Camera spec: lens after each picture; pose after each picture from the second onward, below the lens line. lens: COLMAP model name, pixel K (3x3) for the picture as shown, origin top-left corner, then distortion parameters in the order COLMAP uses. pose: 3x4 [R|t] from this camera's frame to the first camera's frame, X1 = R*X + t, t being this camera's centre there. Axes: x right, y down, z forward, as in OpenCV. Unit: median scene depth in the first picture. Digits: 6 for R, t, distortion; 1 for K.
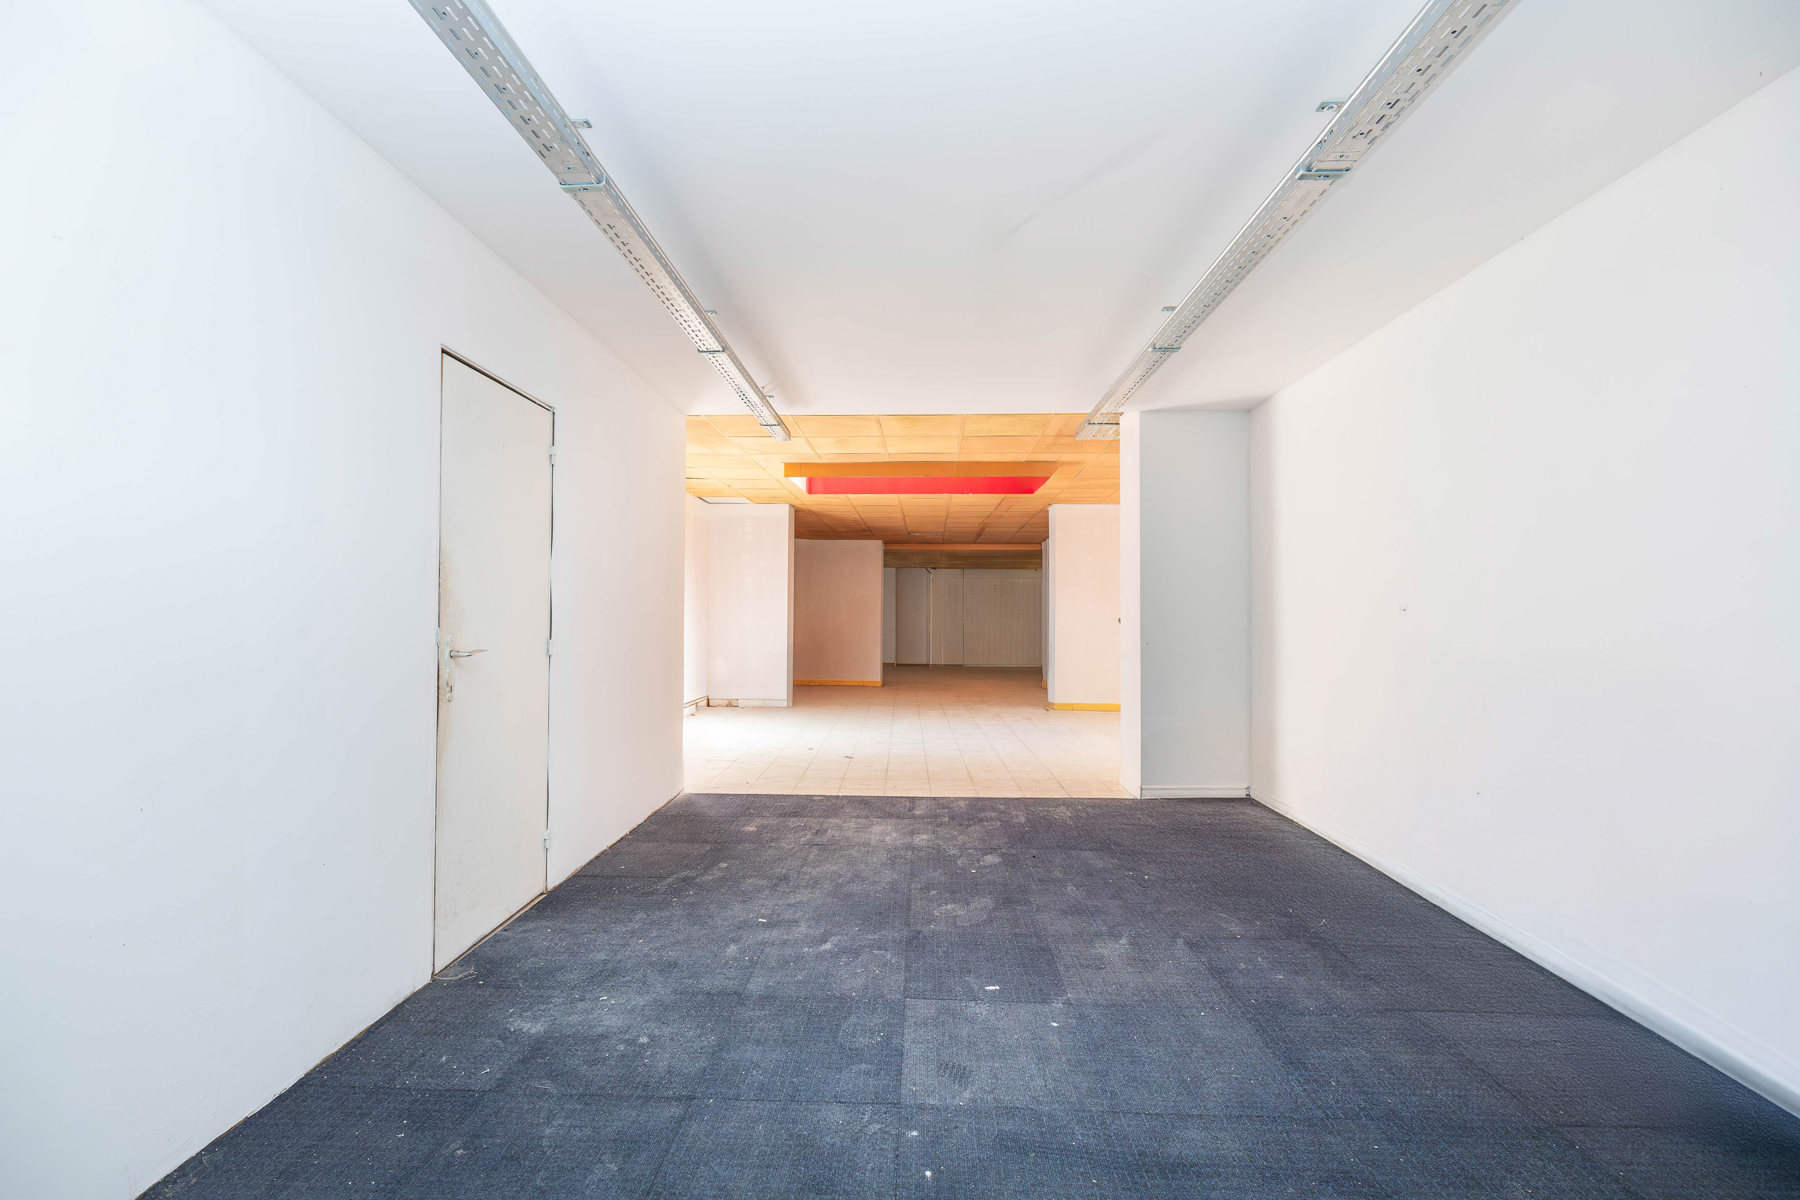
lens RADIAL K [[775.7, 0, 862.5], [0, 775.7, 610.9], [0, 0, 1]] dist [0.000746, 0.000076]
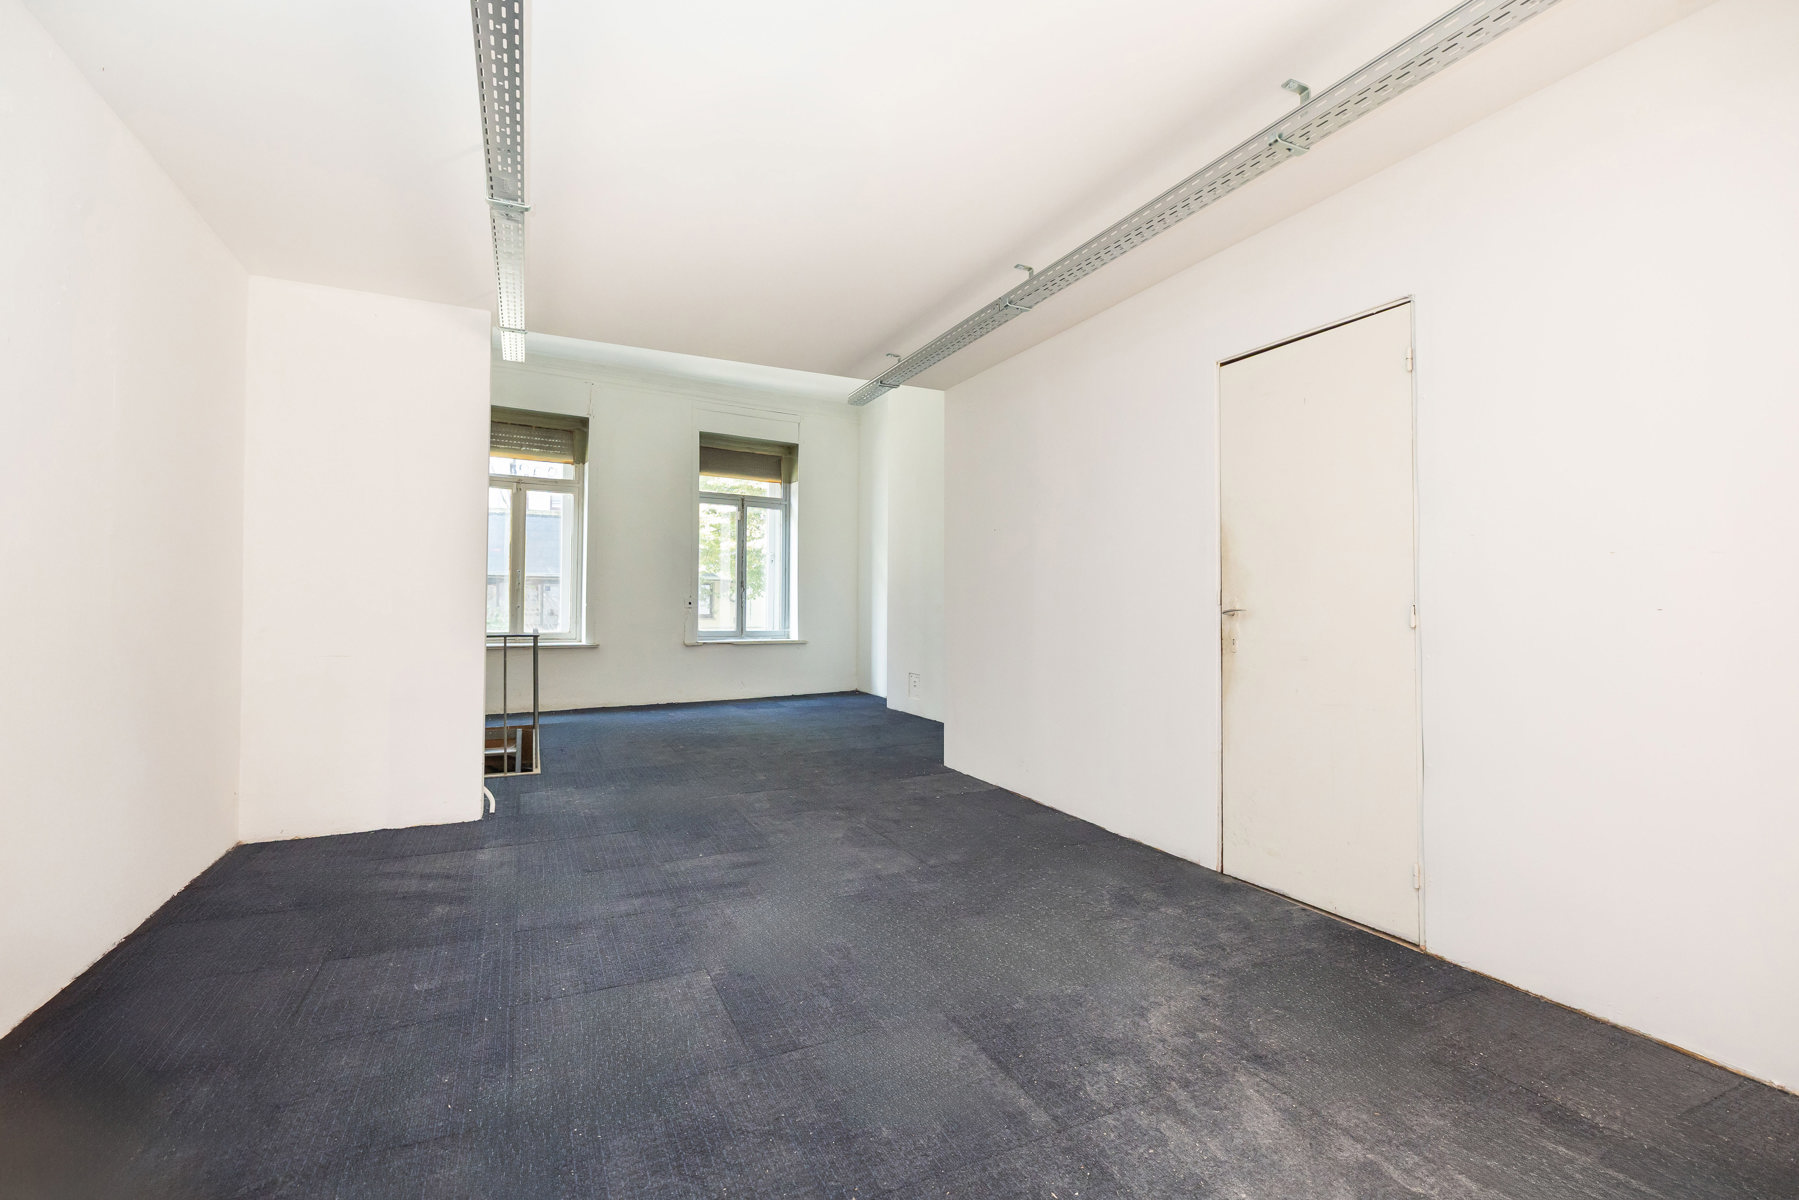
lens RADIAL K [[775.2, 0, 907.0], [0, 775.2, 605.3], [0, 0, 1]] dist [0.000746, 0.000076]
pose [[-0.862868, -0.014208, -0.505230, 0.452113], [-0.011533, 0.999898, -0.008422, 0.056235], [0.505298, -0.001440, -0.862944, 1.619792]]
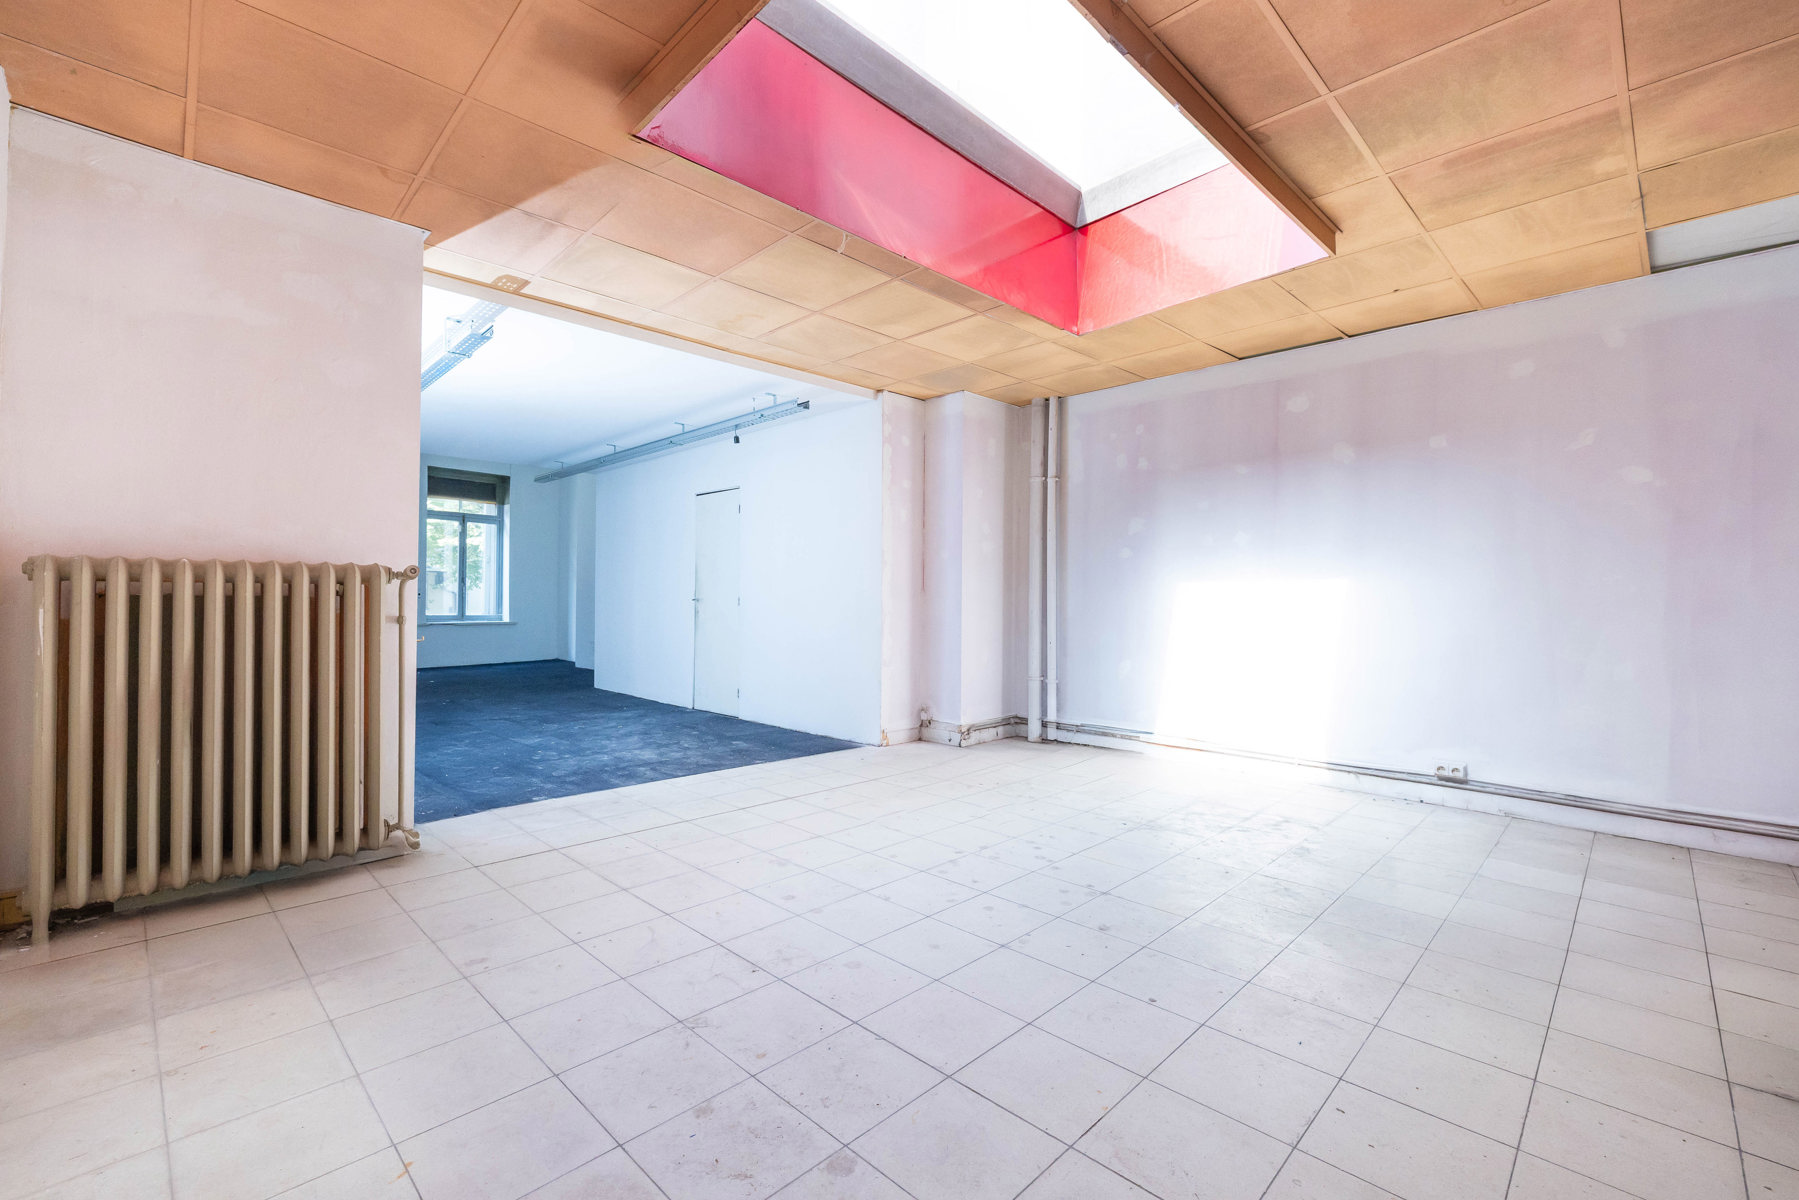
lens RADIAL K [[775.2, 0, 892.0], [0, 775.2, 592.2], [0, 0, 1]] dist [0.000746, 0.000076]
pose [[-0.672555, -0.017160, -0.739849, 0.994344], [-0.009210, 0.999848, -0.014818, 0.058043], [0.739990, -0.003152, -0.672610, 3.137360]]
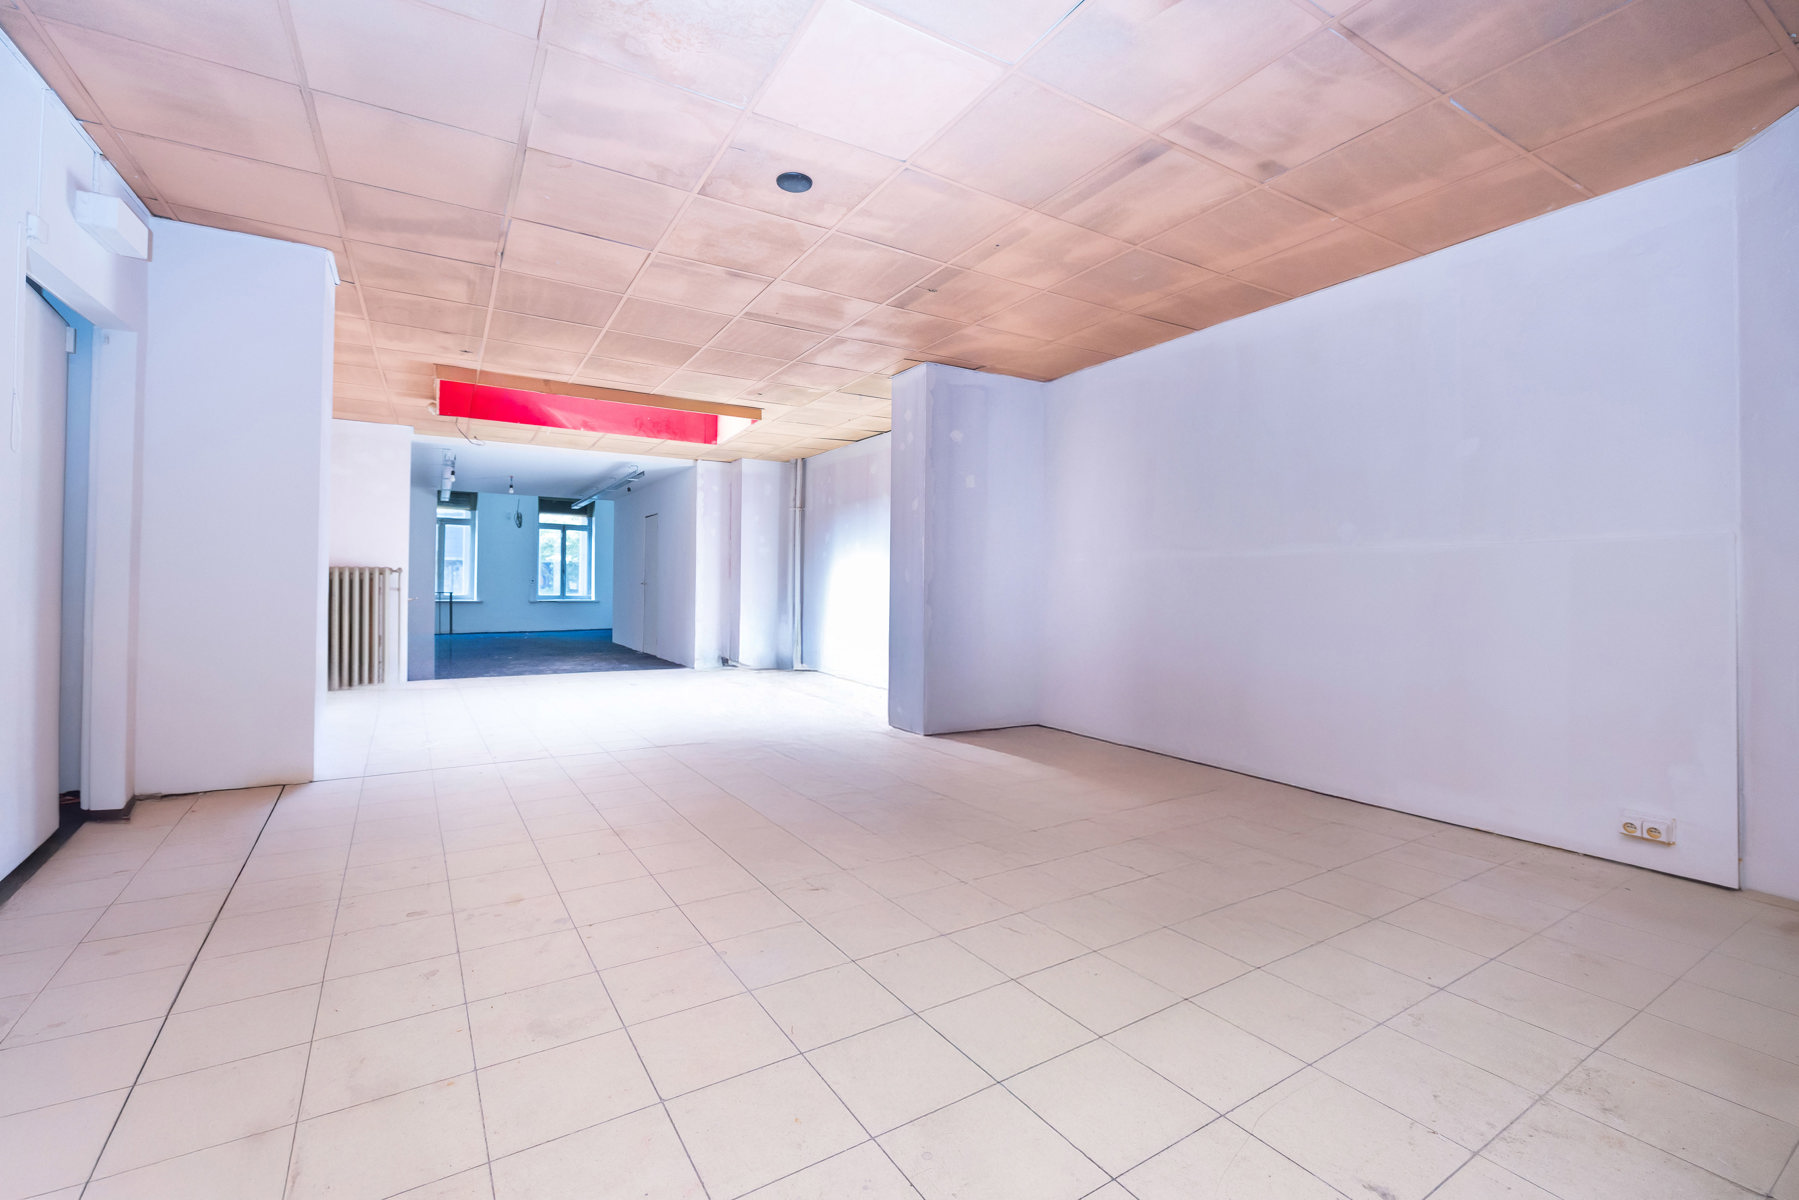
lens RADIAL K [[775.2, 0, 902.2], [0, 775.2, 586.5], [0, 0, 1]] dist [0.000746, 0.000076]
pose [[-0.816021, -0.011146, -0.577914, 0.775532], [-0.010351, 0.999936, -0.004671, 0.072038], [0.577929, 0.002170, -0.816084, 5.037762]]
